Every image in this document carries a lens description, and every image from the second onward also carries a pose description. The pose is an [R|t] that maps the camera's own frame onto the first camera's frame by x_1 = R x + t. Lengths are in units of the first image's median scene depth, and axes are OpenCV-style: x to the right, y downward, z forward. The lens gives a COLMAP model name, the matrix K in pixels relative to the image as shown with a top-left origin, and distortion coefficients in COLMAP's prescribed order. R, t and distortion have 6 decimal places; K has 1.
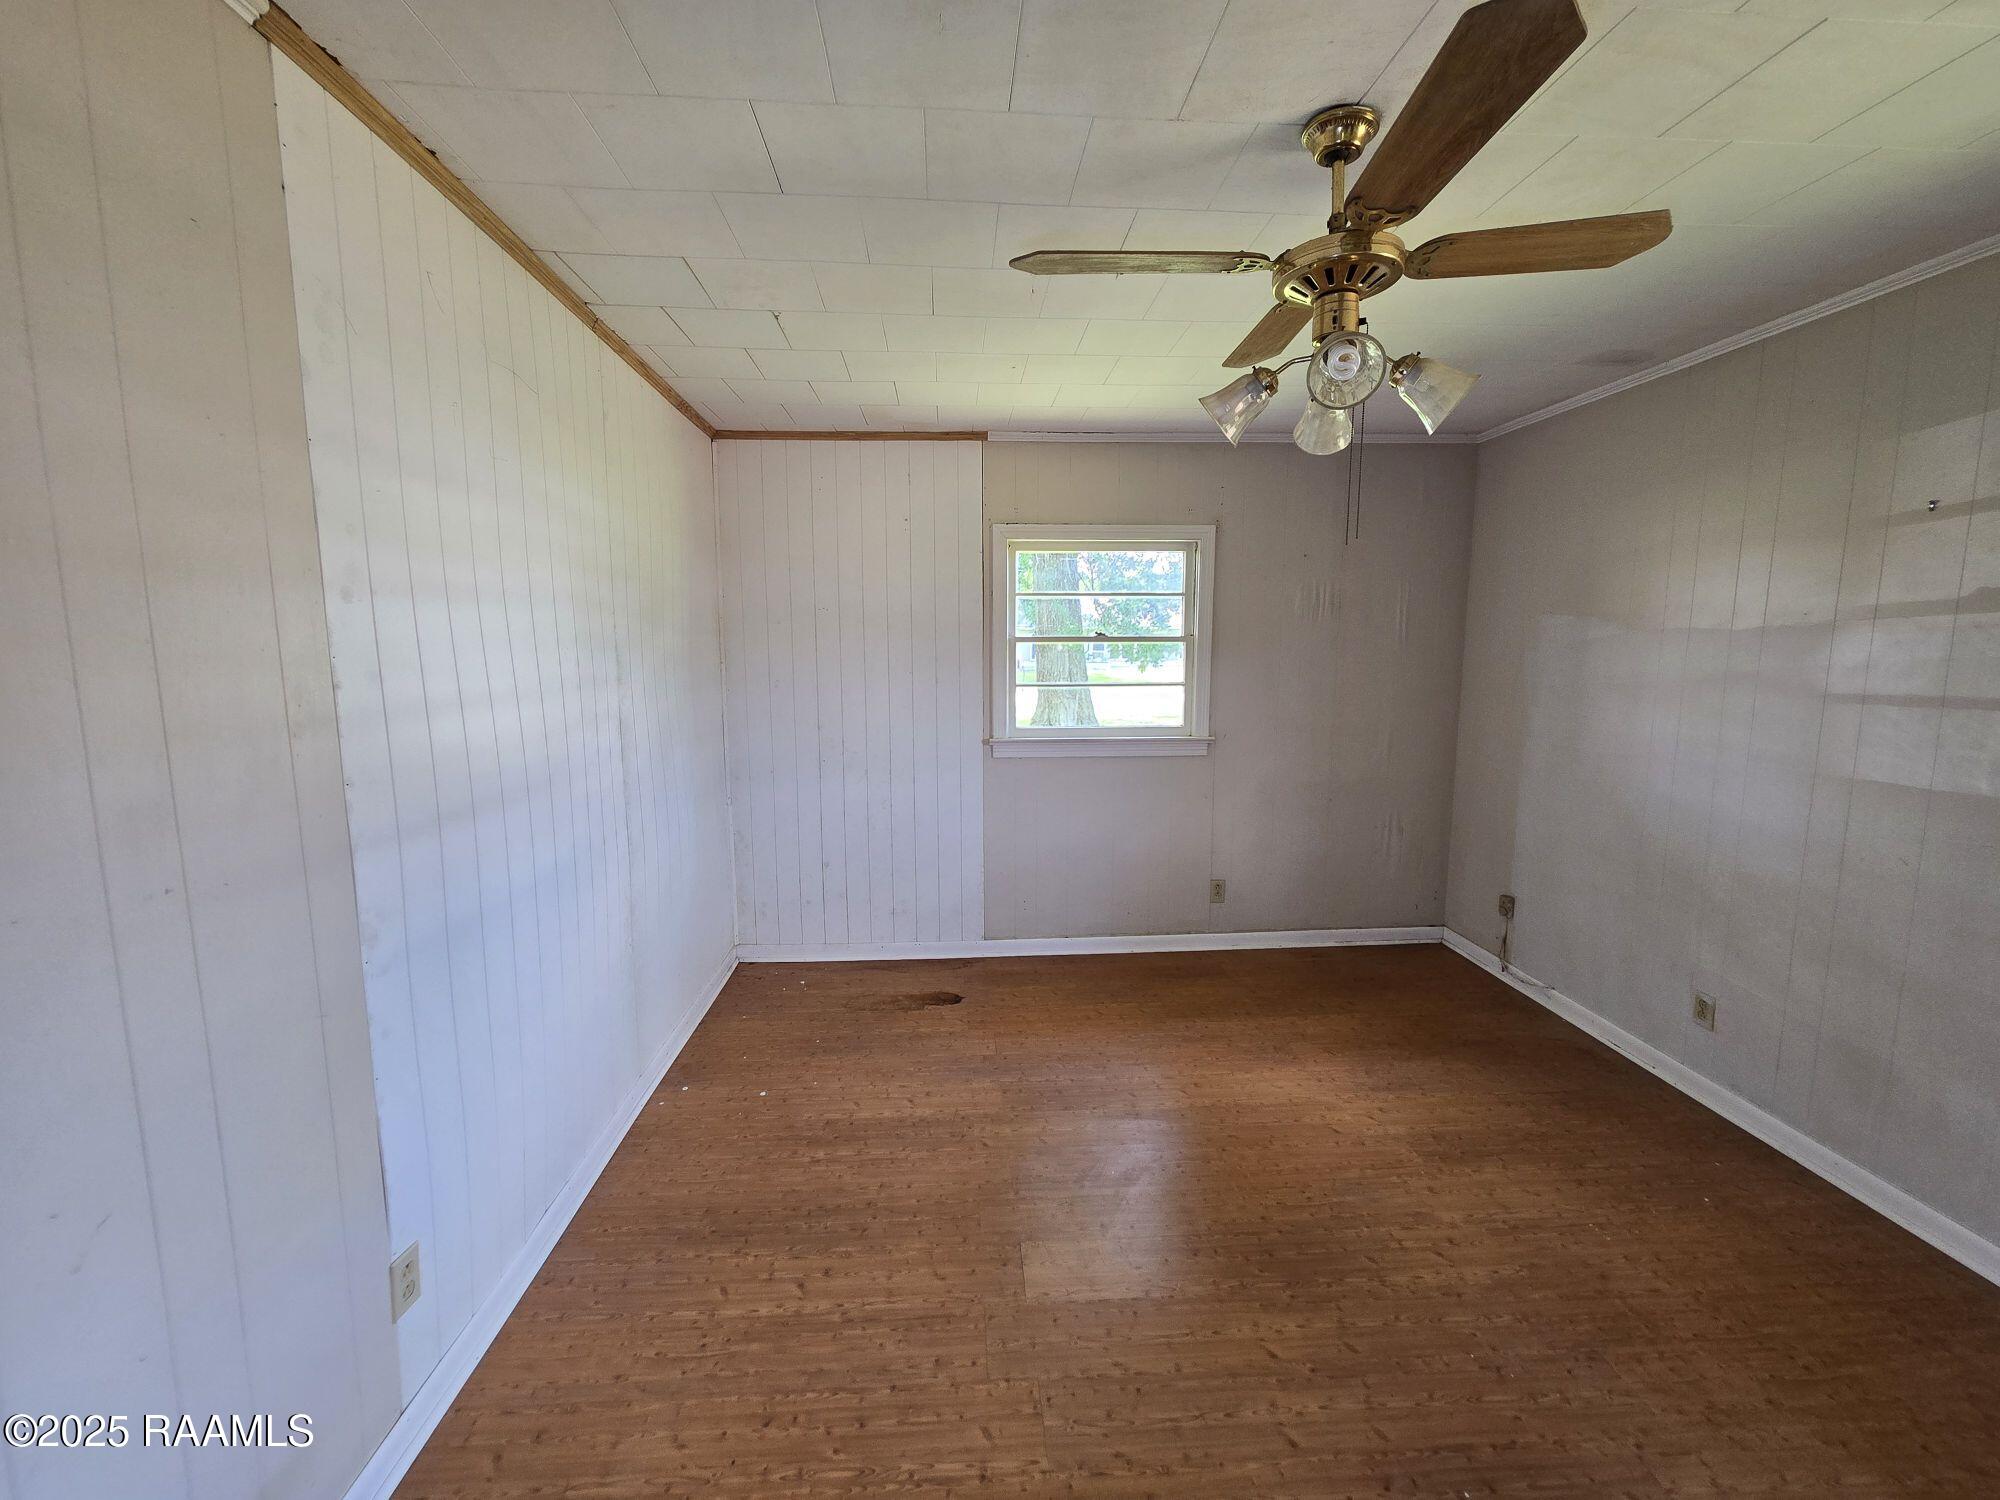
lens RADIAL K [[819.0, 0, 1009.0], [0, 819.0, 746.7], [0, 0, 1]] dist [0.001070, 0.000123]
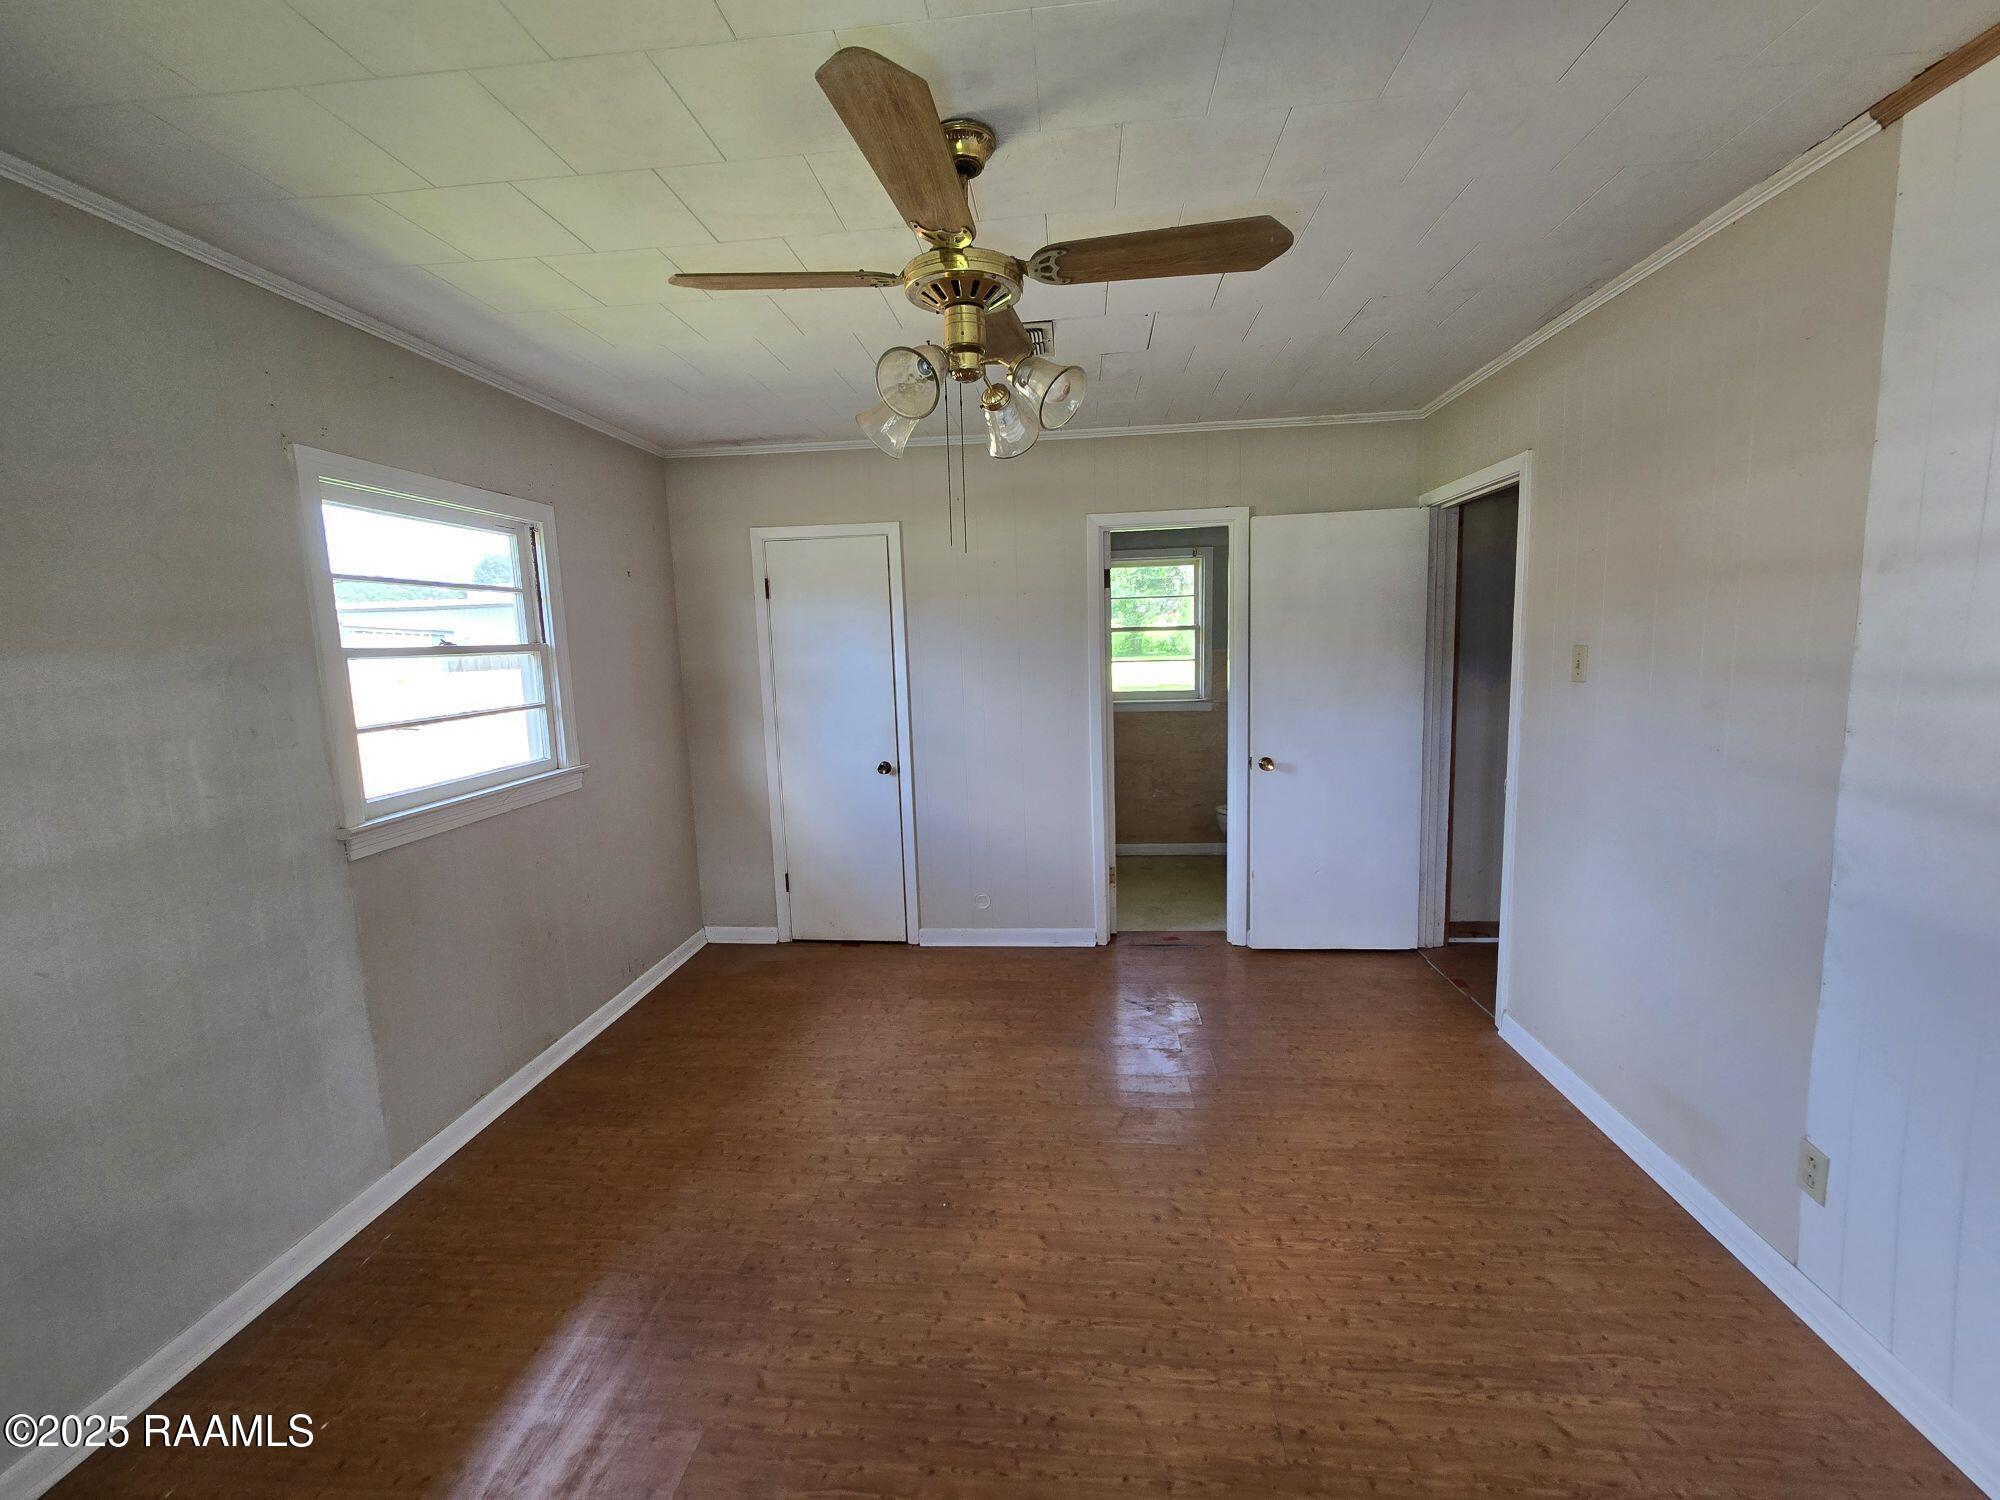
lens RADIAL K [[819.0, 0, 1010.3], [0, 819.0, 750.5], [0, 0, 1]] dist [0.001070, 0.000123]
pose [[-0.987278, 0.010951, 0.158627, 0.159606], [0.052170, 0.964707, 0.258106, -0.237976], [-0.150202, 0.263098, -0.953005, 1.862735]]
